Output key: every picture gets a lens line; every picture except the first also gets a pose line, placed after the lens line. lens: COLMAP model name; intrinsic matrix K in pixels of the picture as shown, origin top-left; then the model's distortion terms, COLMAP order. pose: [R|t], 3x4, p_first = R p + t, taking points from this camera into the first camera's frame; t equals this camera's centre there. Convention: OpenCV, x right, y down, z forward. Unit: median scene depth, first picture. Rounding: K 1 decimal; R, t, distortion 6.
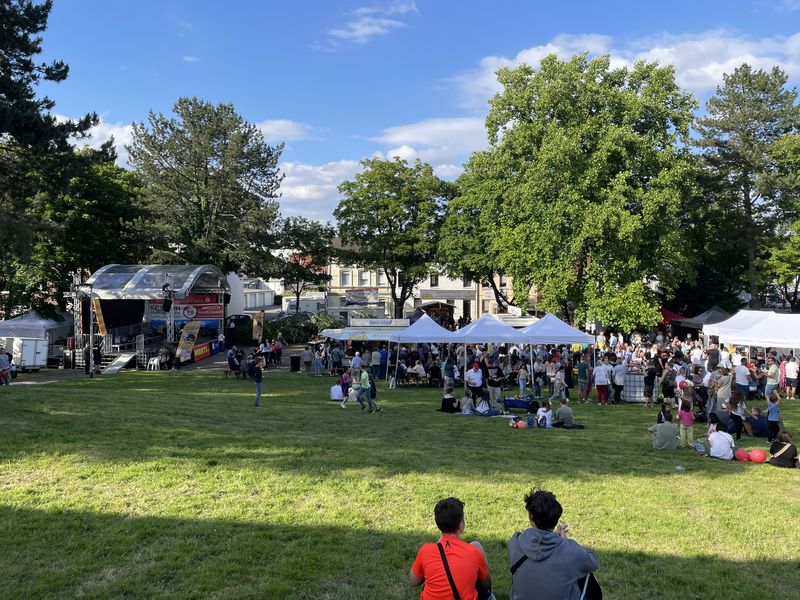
lens RADIAL K [[606.0, 0, 393.8], [0, 606.0, 299.8], [0, 0, 1]] dist [0.099348, -0.118133]
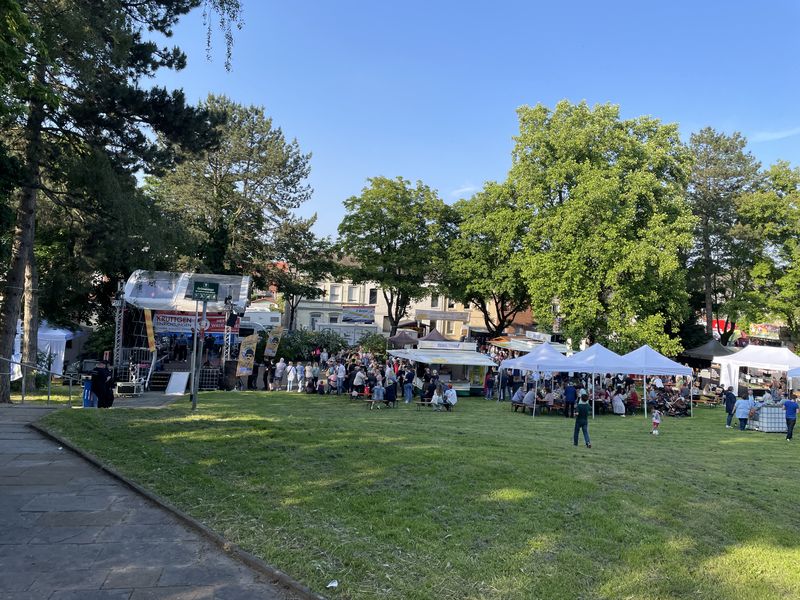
lens RADIAL K [[606.0, 0, 401.3], [0, 606.0, 289.4], [0, 0, 1]] dist [0.099348, -0.118133]
pose [[0.970774, 0.053070, 0.234055, -0.241258], [-0.043975, 0.998067, -0.043911, -0.005148], [-0.235933, 0.032335, 0.971231, 0.031666]]
